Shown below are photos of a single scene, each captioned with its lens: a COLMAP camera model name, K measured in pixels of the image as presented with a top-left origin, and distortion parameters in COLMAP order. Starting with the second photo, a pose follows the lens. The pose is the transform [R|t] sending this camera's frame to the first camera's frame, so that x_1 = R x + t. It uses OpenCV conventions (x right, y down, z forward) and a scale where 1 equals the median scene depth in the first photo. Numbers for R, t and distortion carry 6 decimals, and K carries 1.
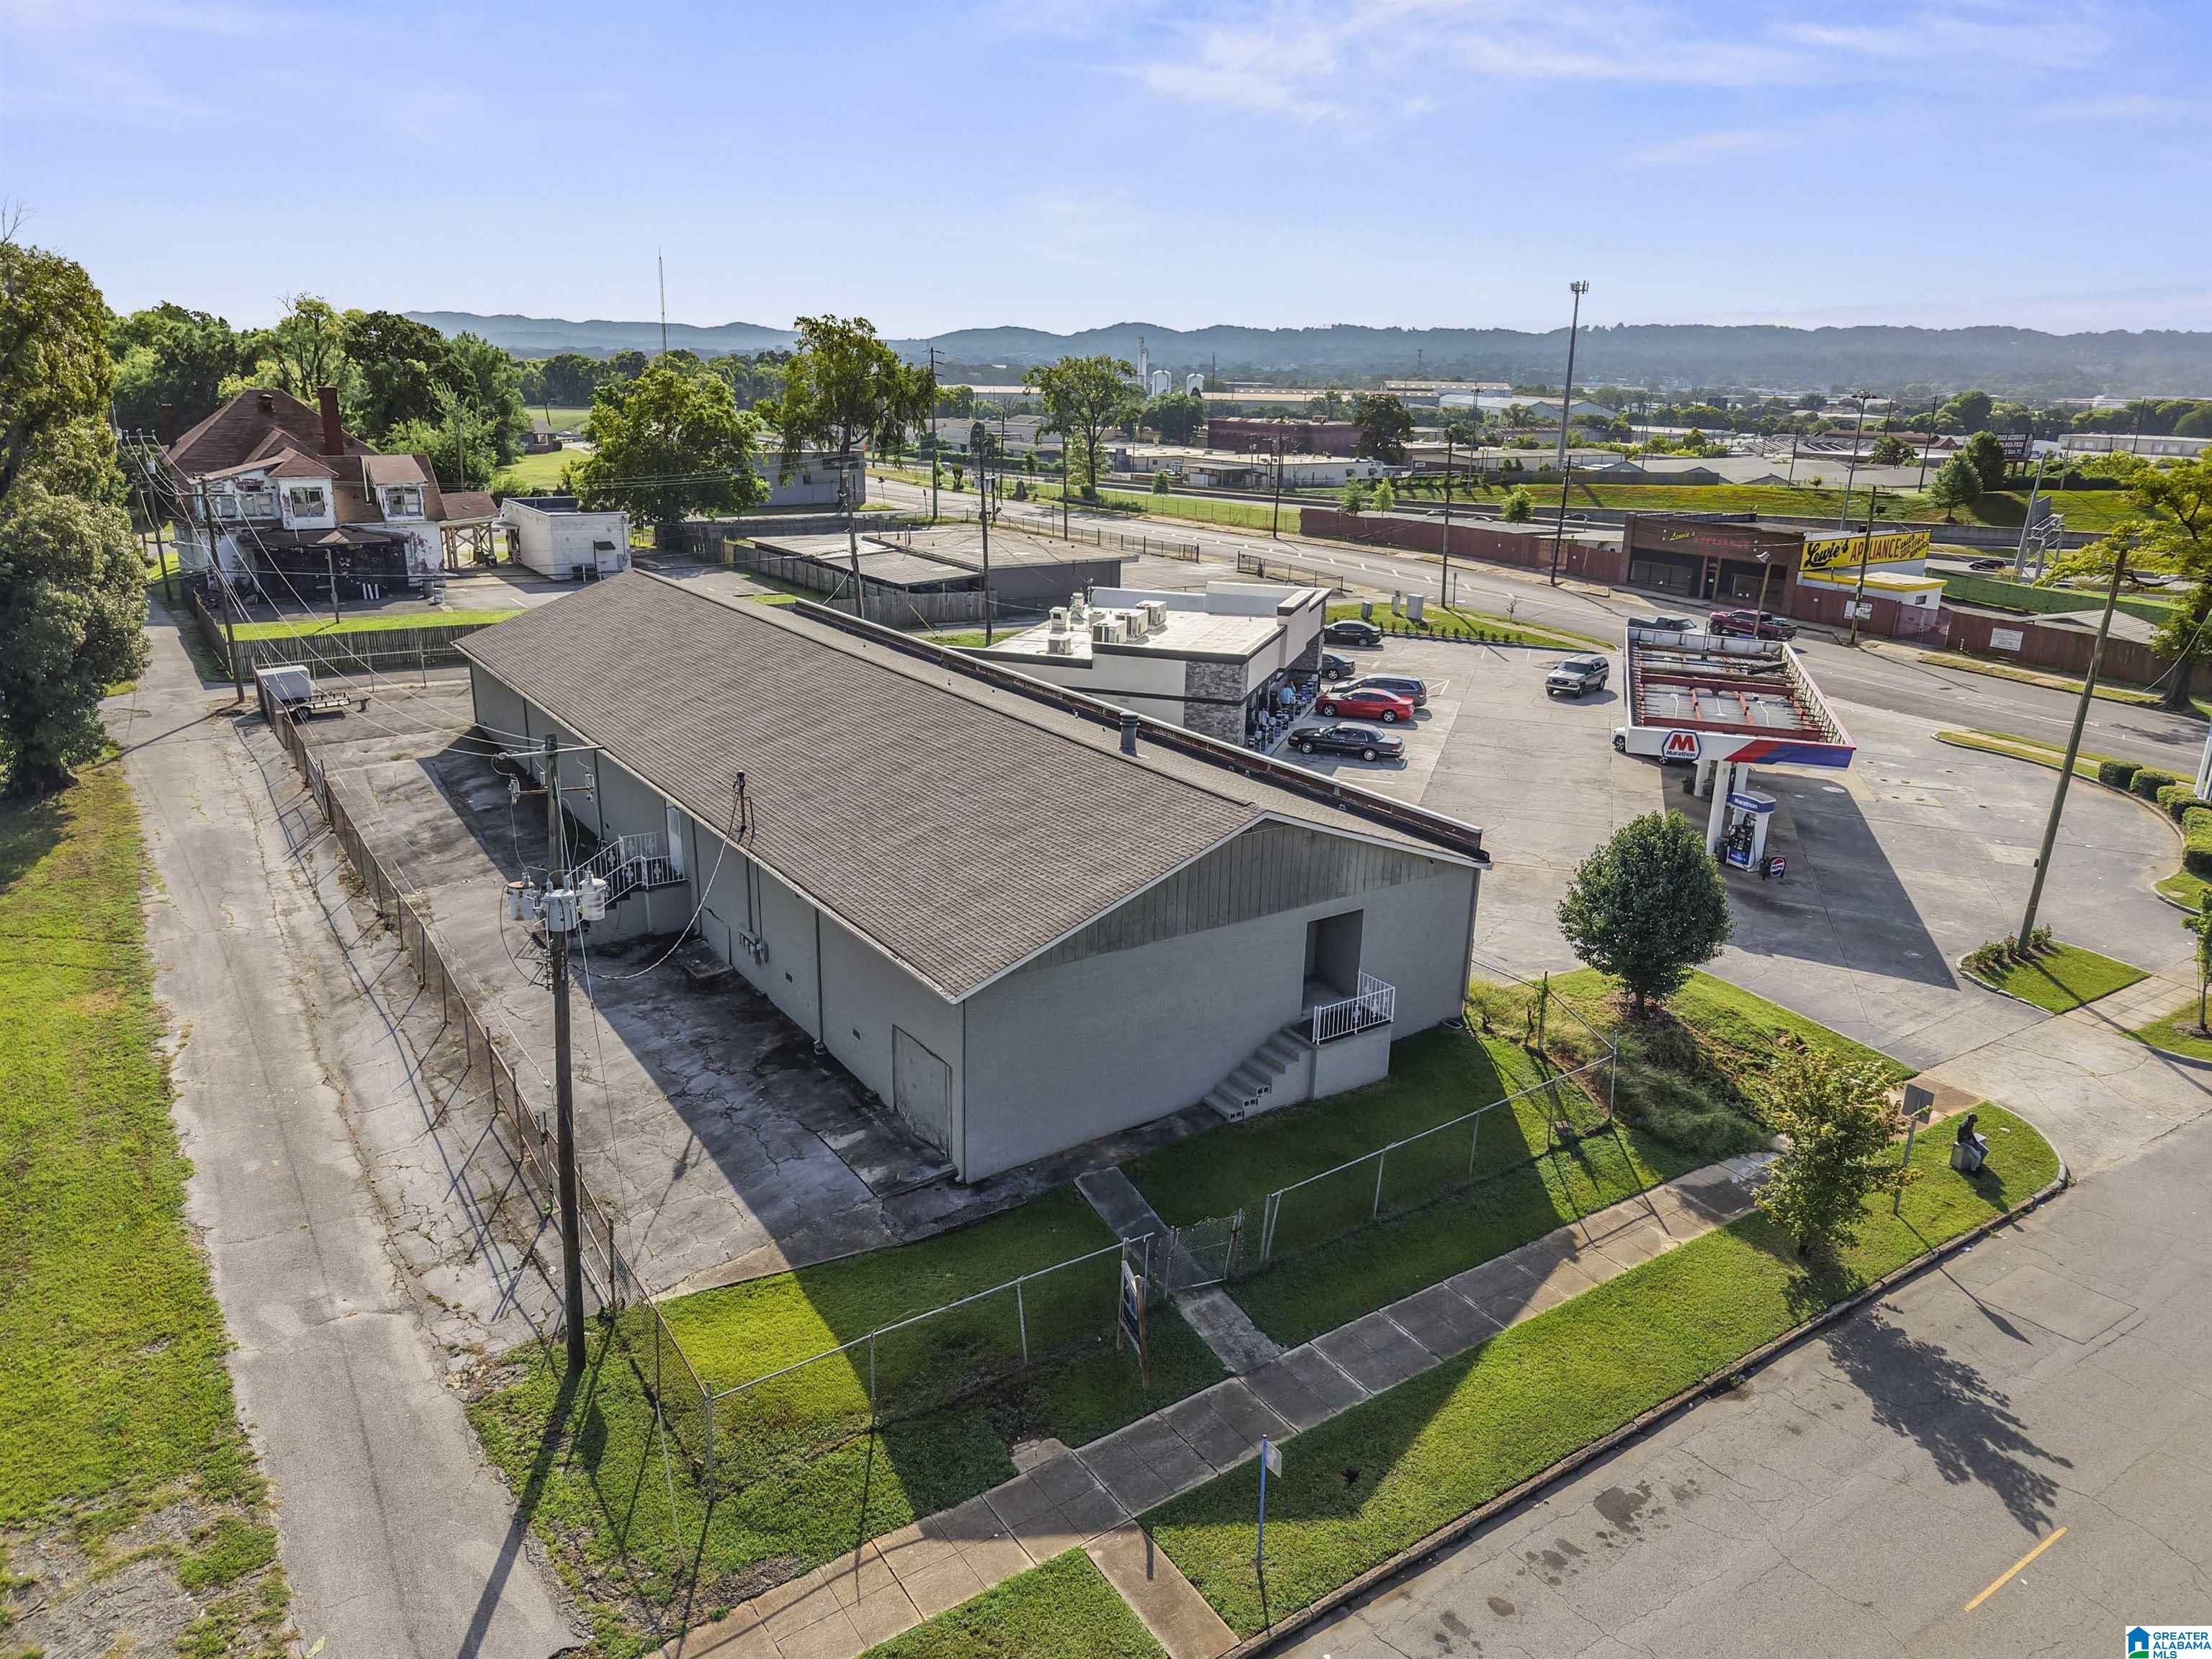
lens RADIAL K [[1487.1, 0, 1106.0], [0, 1487.1, 829.5], [0, 0, 1]] dist [0.036421, -0.038161]
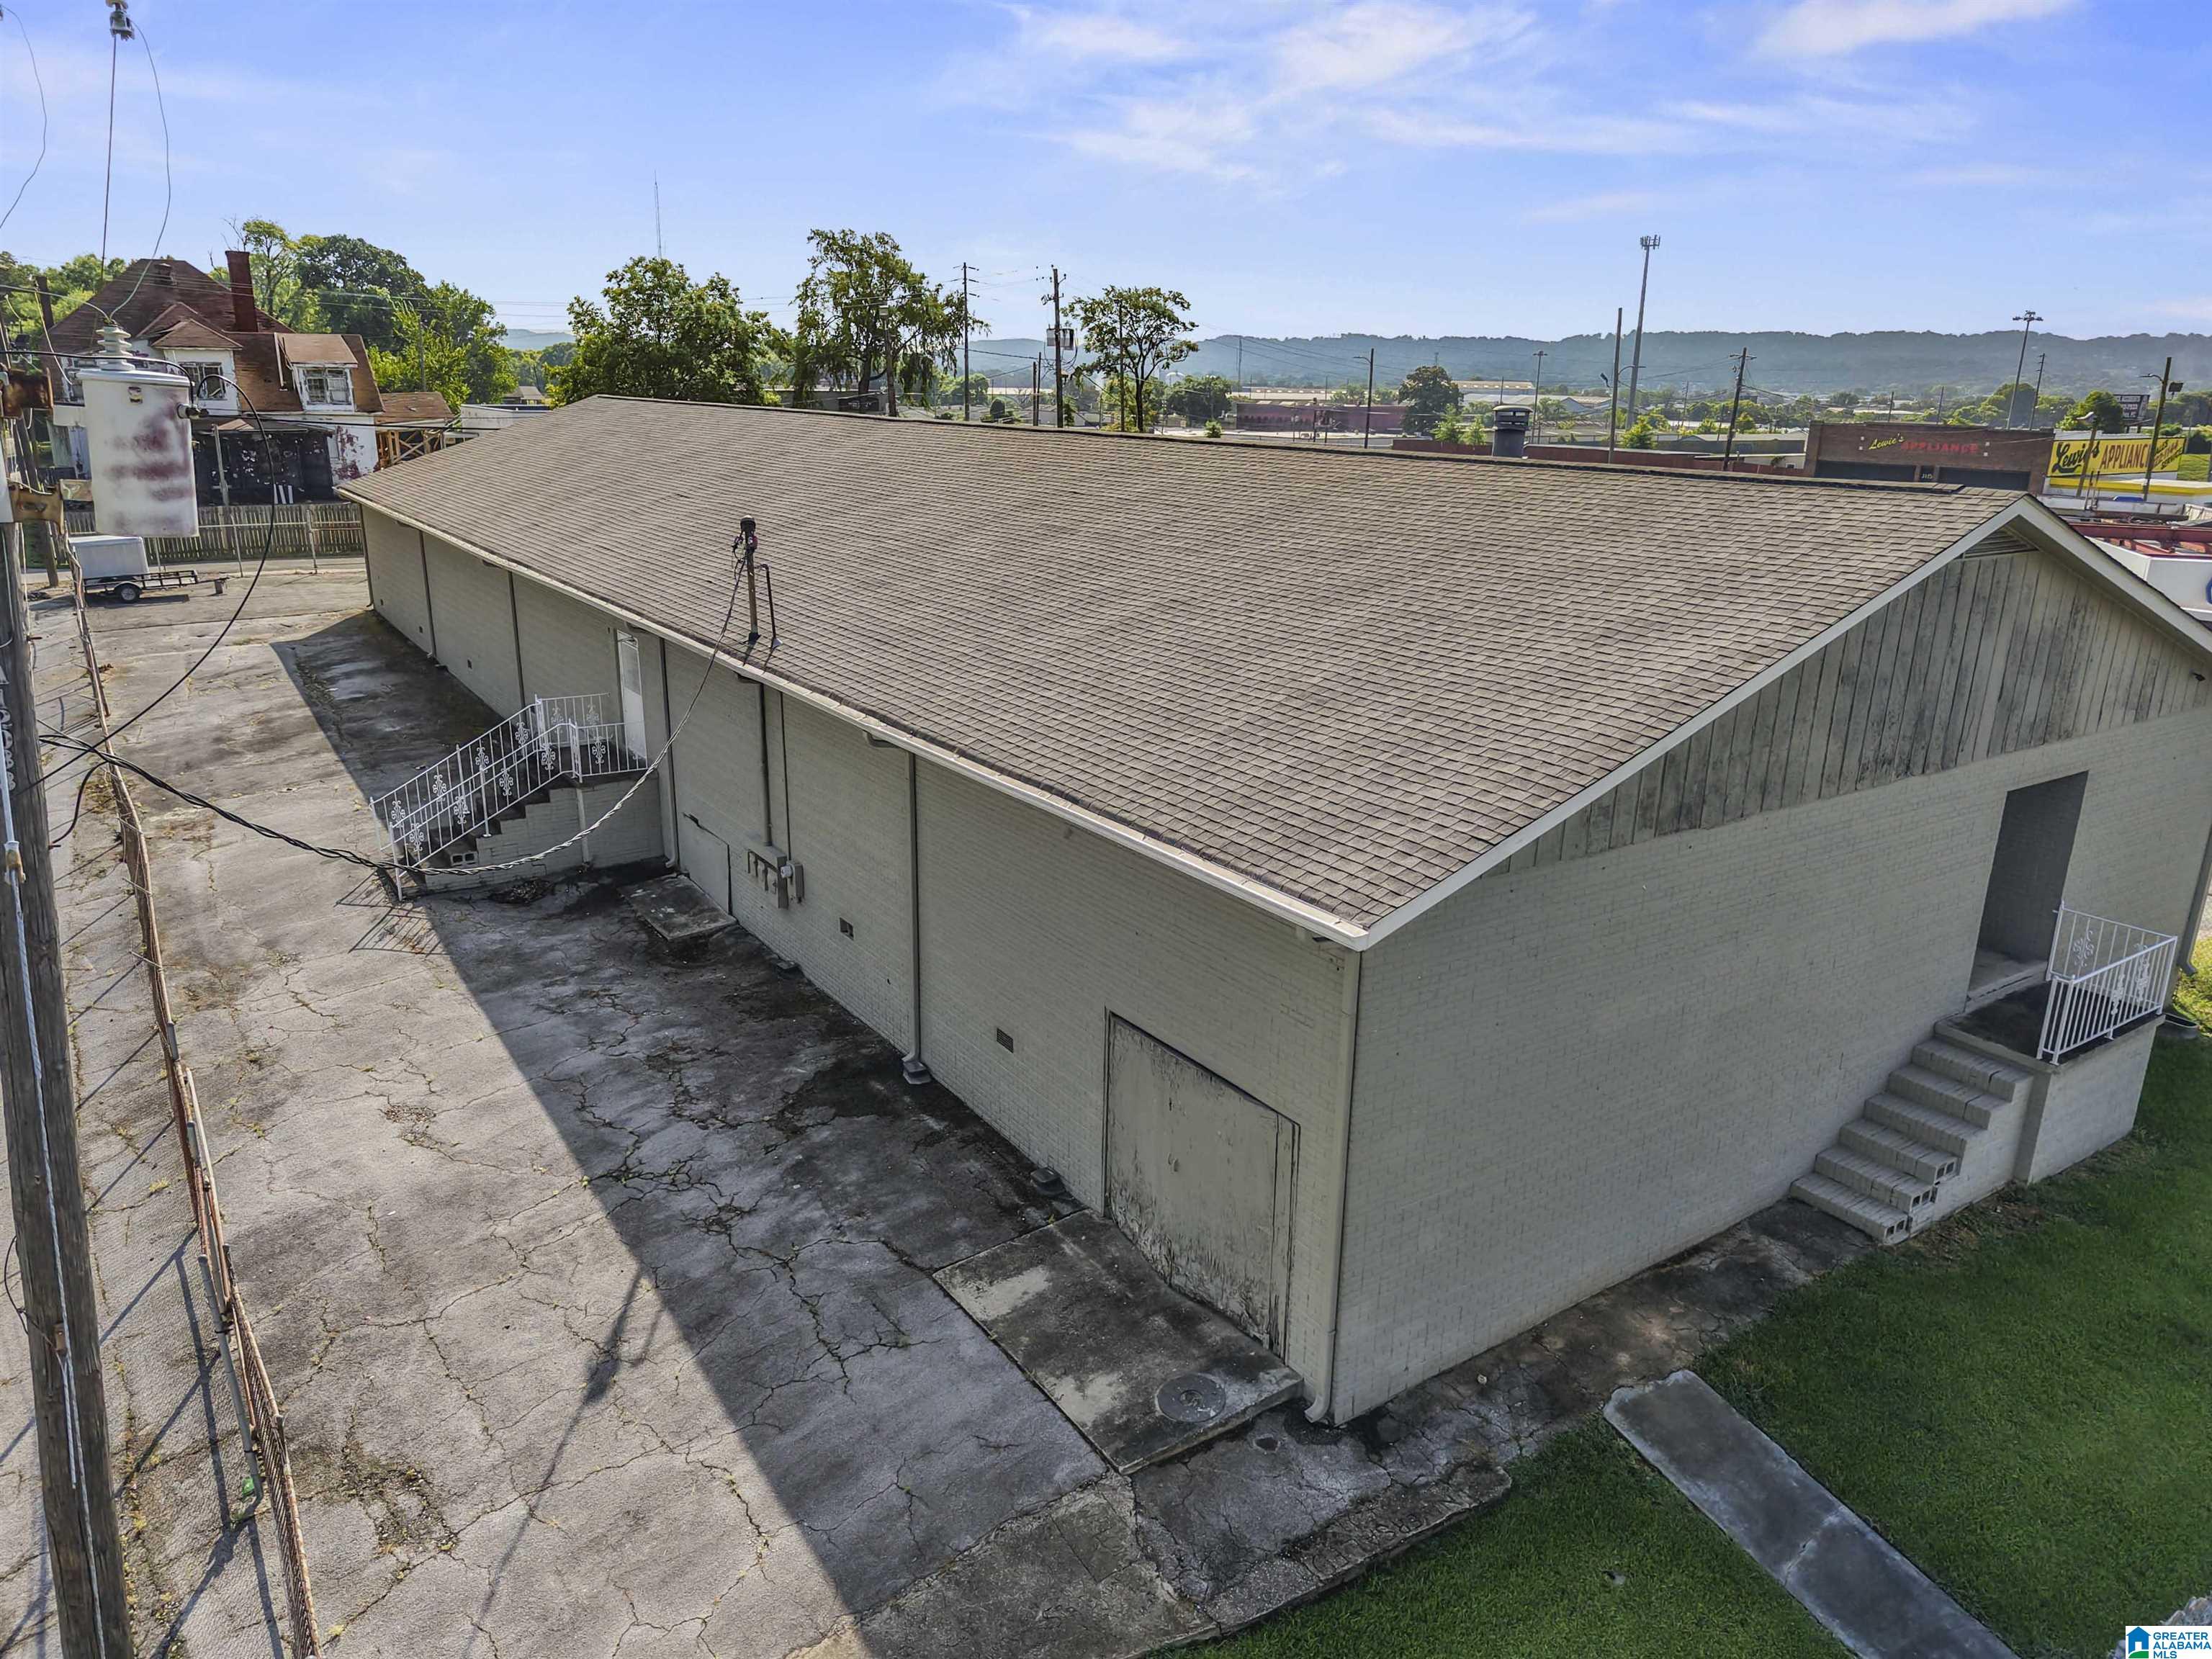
lens RADIAL K [[1498.8, 0, 1098.4], [0, 1498.8, 837.2], [0, 0, 1]] dist [0.021710, -0.002422]
pose [[0.999945, -0.003223, -0.009968, -0.128491], [0.003171, 0.999981, -0.005245, 0.074485], [0.009985, 0.005213, 0.999937, 0.519583]]
